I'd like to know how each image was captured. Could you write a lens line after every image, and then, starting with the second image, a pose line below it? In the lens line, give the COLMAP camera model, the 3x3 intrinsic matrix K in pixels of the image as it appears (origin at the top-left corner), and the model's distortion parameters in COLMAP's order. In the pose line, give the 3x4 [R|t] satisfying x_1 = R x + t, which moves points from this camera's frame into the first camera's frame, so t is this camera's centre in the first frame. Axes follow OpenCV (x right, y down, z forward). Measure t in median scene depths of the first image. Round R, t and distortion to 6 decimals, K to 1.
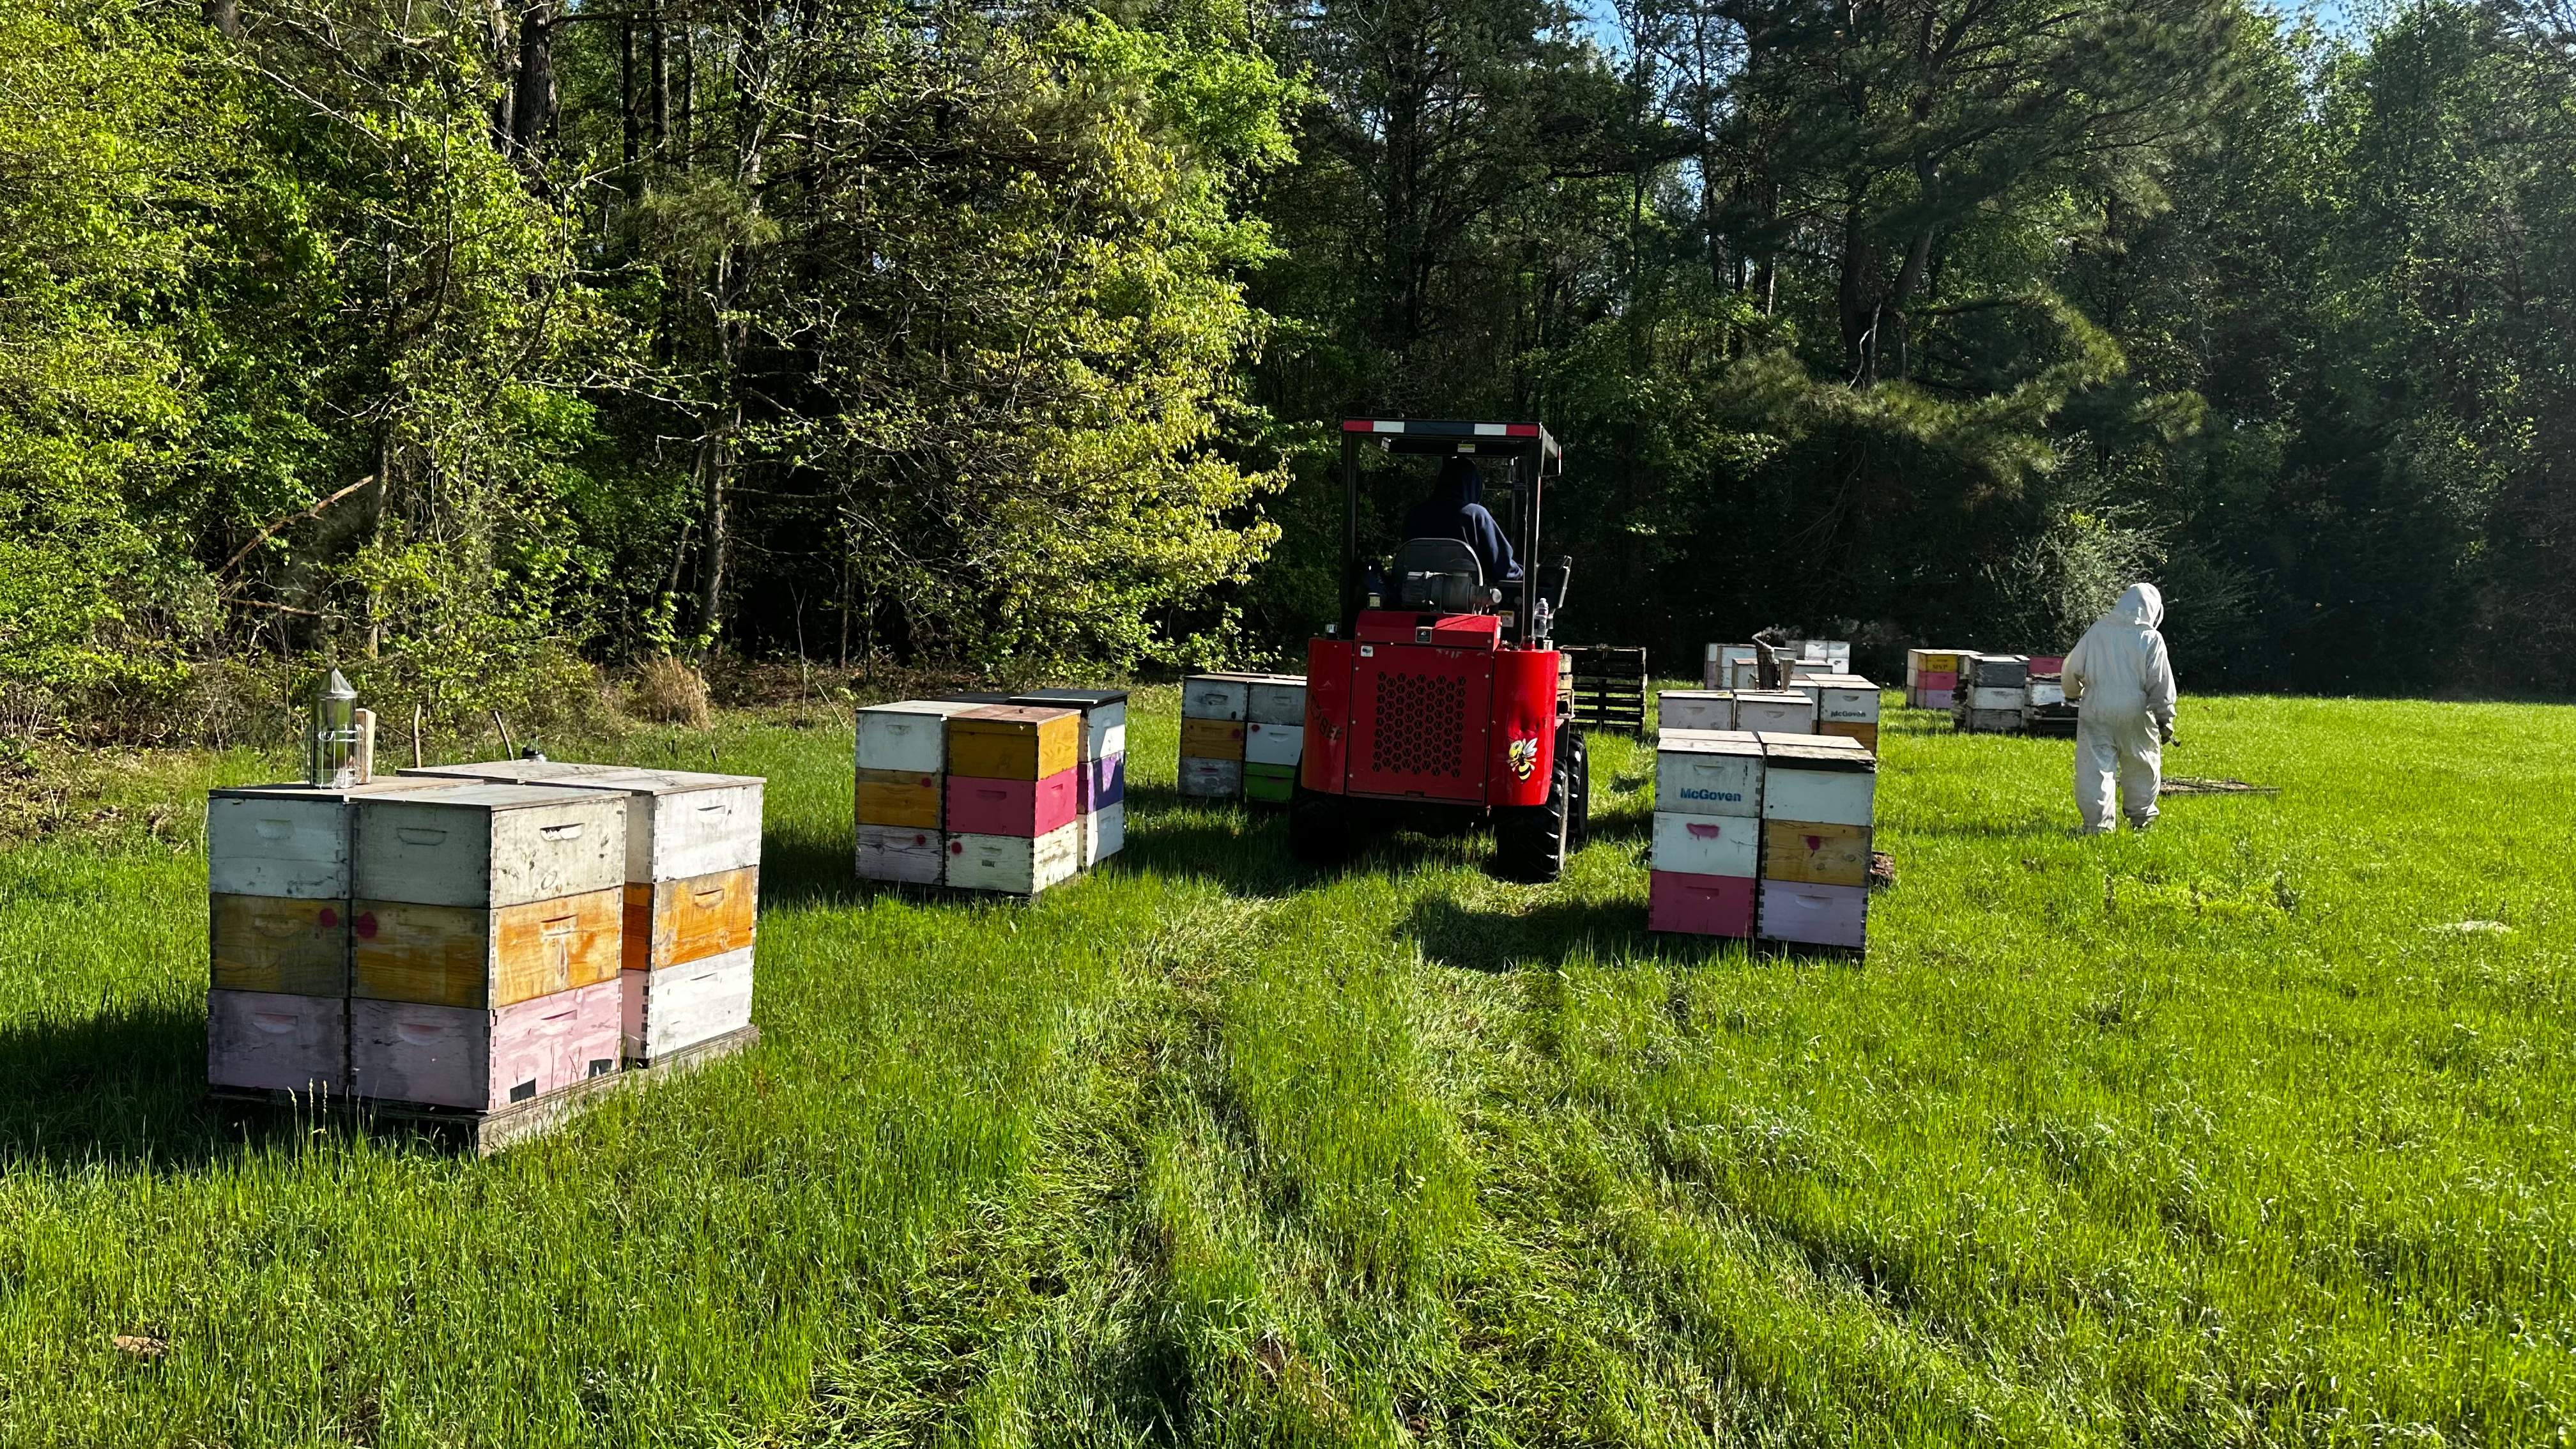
lens RADIAL K [[1796.4, 0, 1278.3], [0, 1796.4, 715.3], [0, 0, 1]] dist [0.170490, -0.346670]
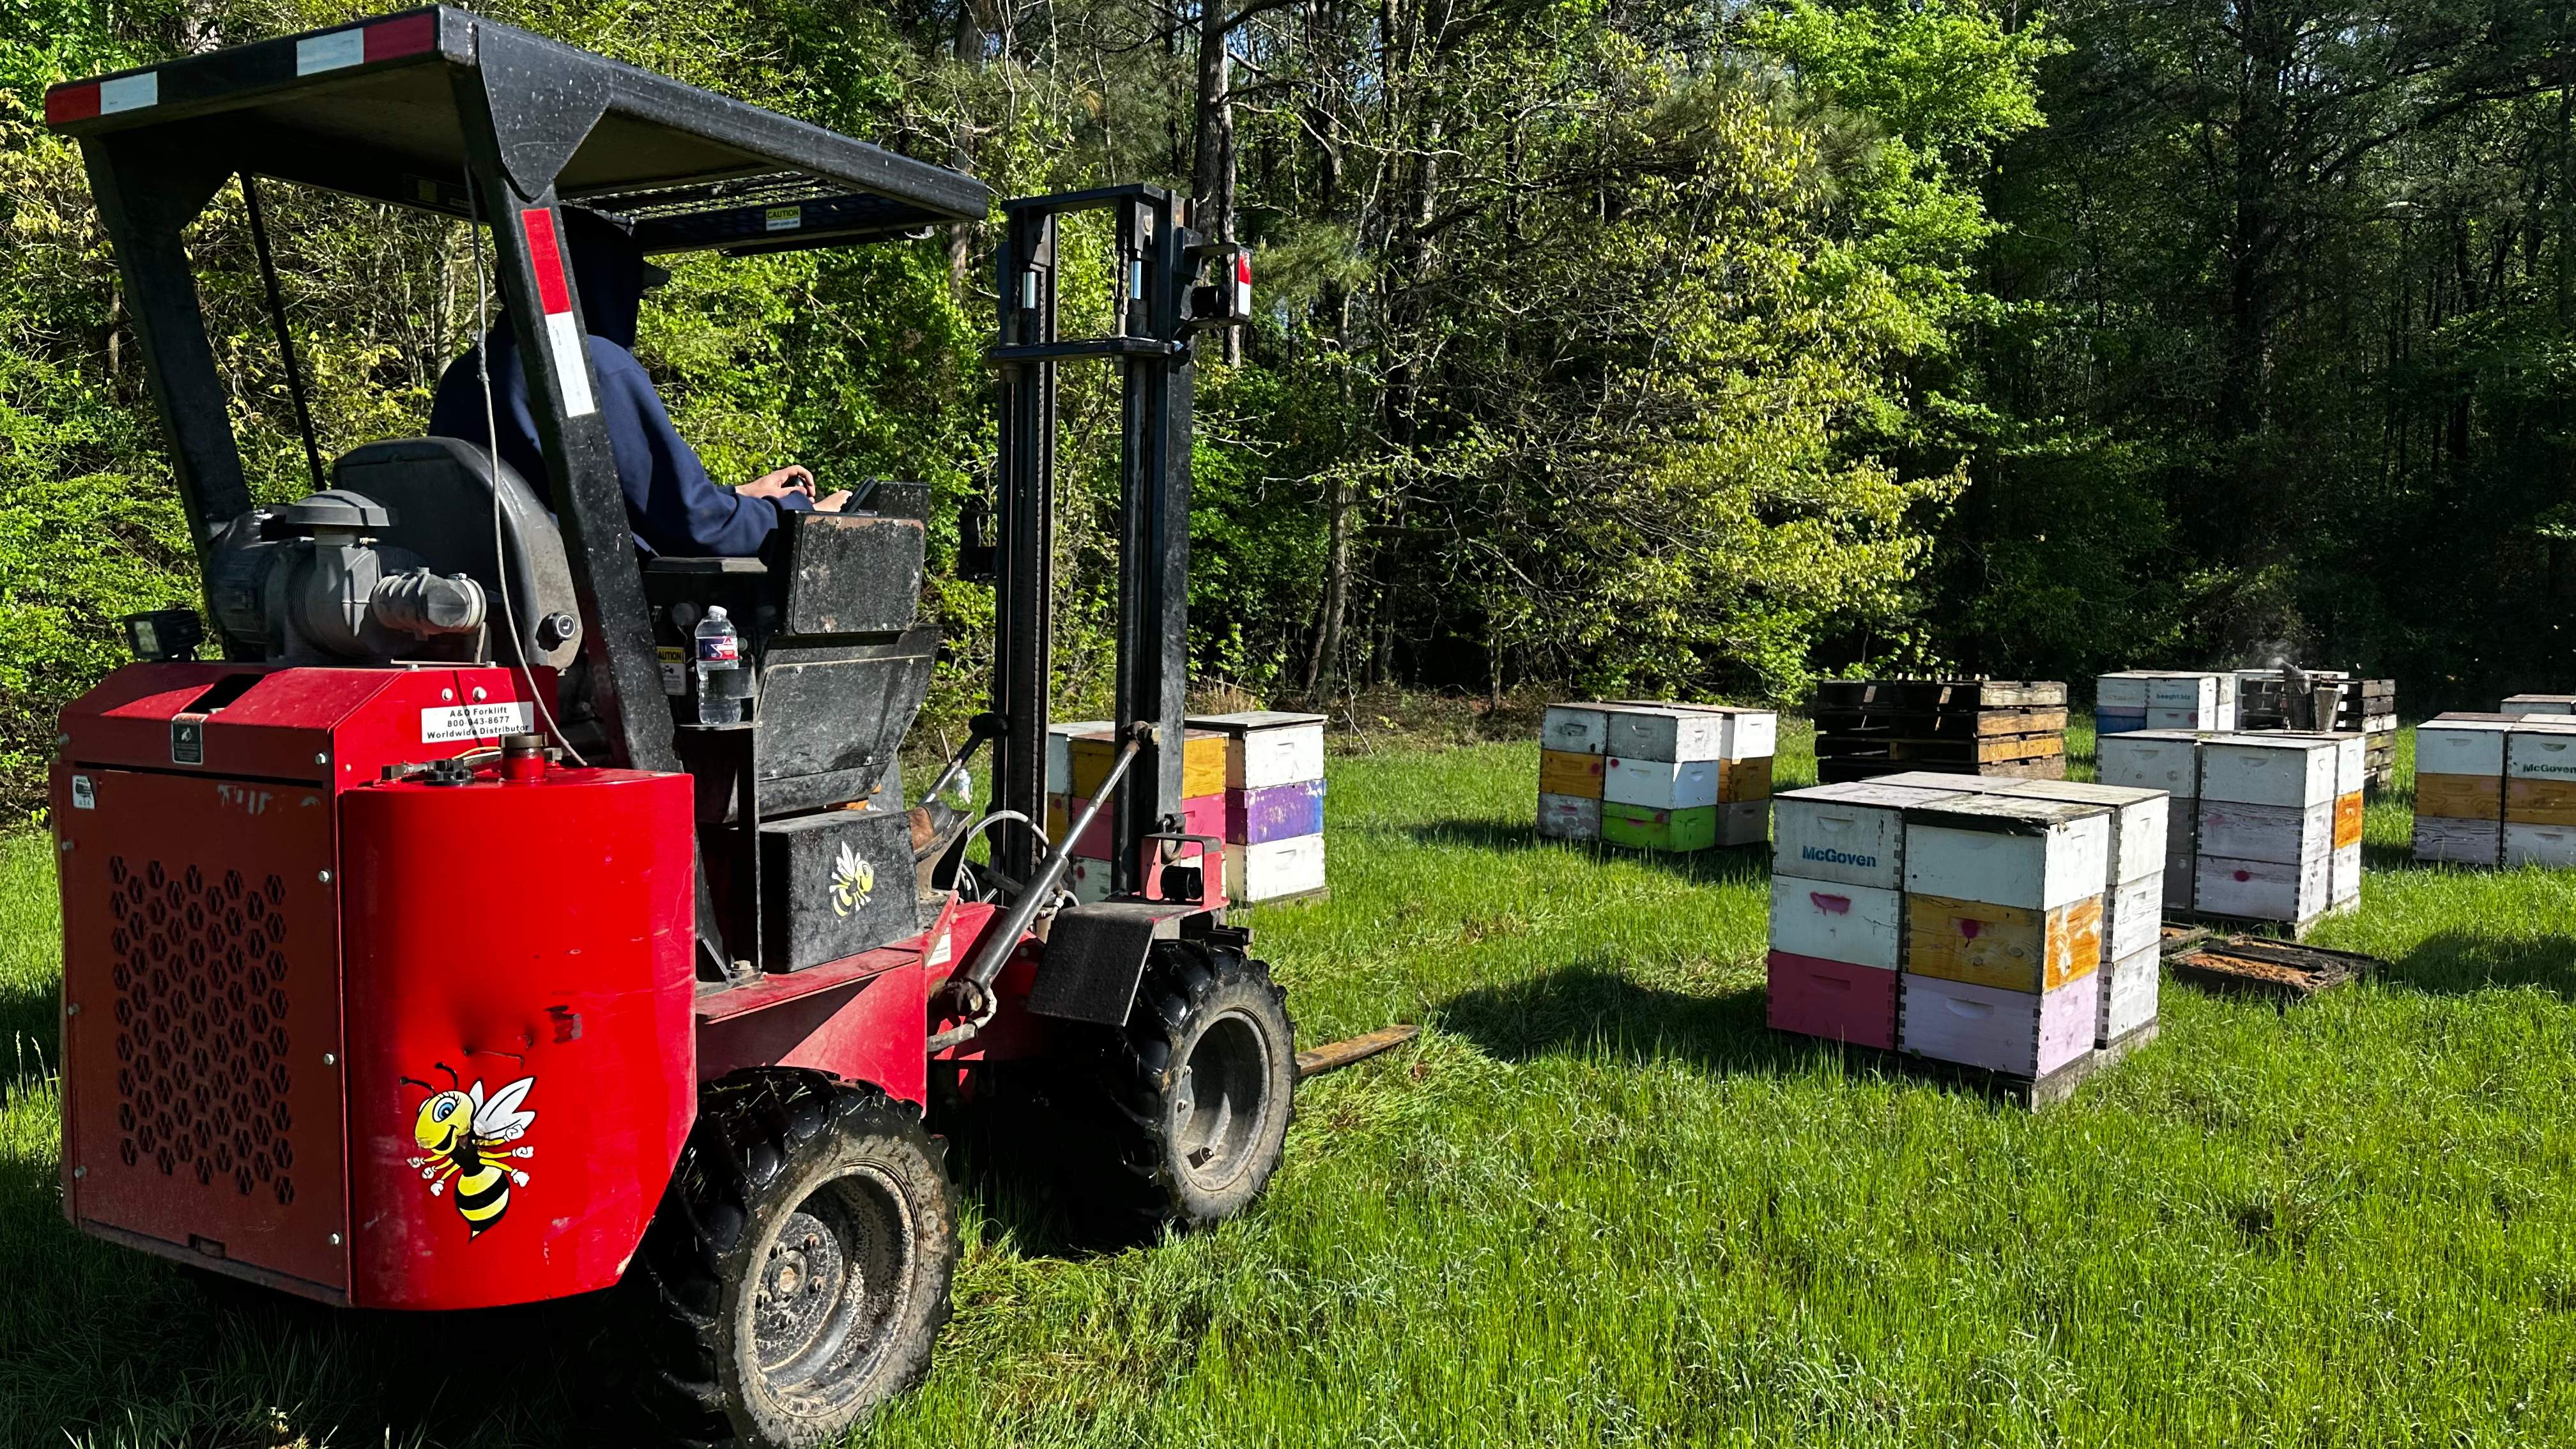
lens RADIAL K [[1796.4, 0, 1278.3], [0, 1796.4, 715.3], [0, 0, 1]] dist [0.170490, -0.346670]
pose [[0.876335, 0.012714, -0.481535, 0.203461], [-0.022901, 0.999621, -0.015284, 0.000751], [0.481158, 0.024421, 0.876294, 0.107764]]
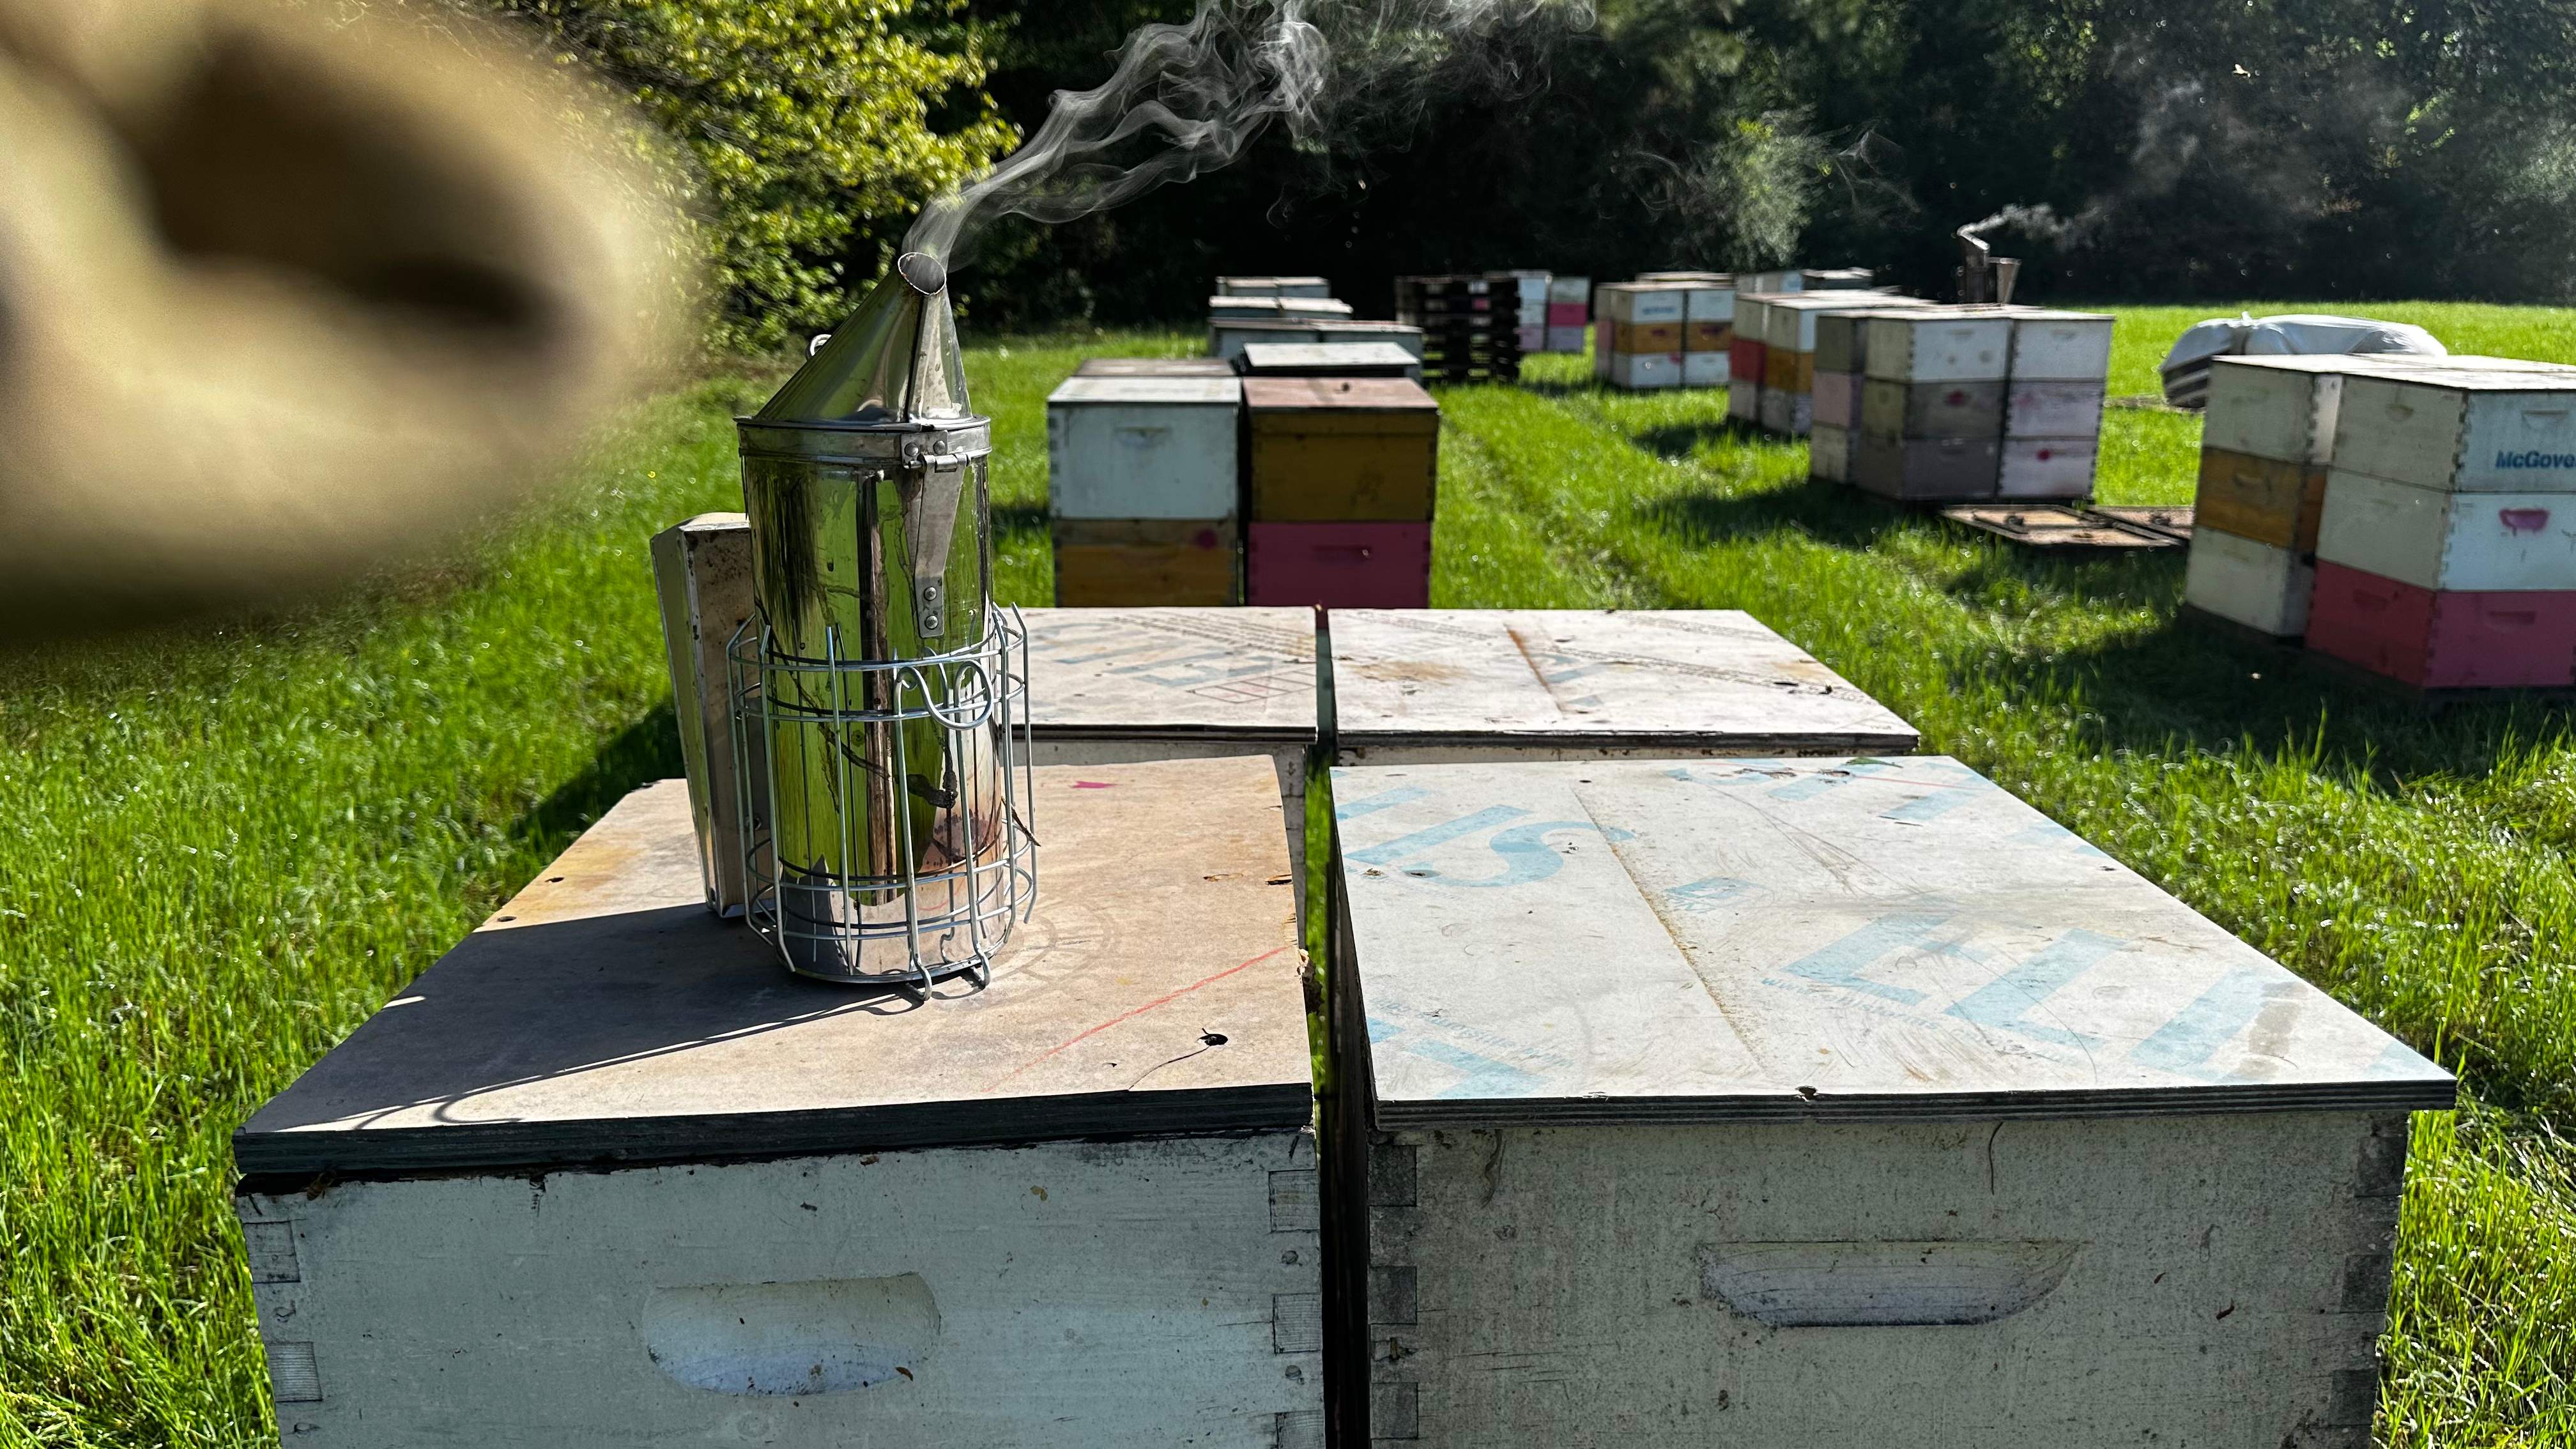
lens RADIAL K [[1819.6, 0, 1304.8], [0, 1819.6, 718.0], [0, 0, 1]] dist [0.061377, -0.085410]
pose [[0.950629, -0.106104, 0.291628, -0.174950], [0.050191, 0.979929, 0.192923, -0.005615], [-0.306245, -0.168761, 0.936875, 0.272193]]
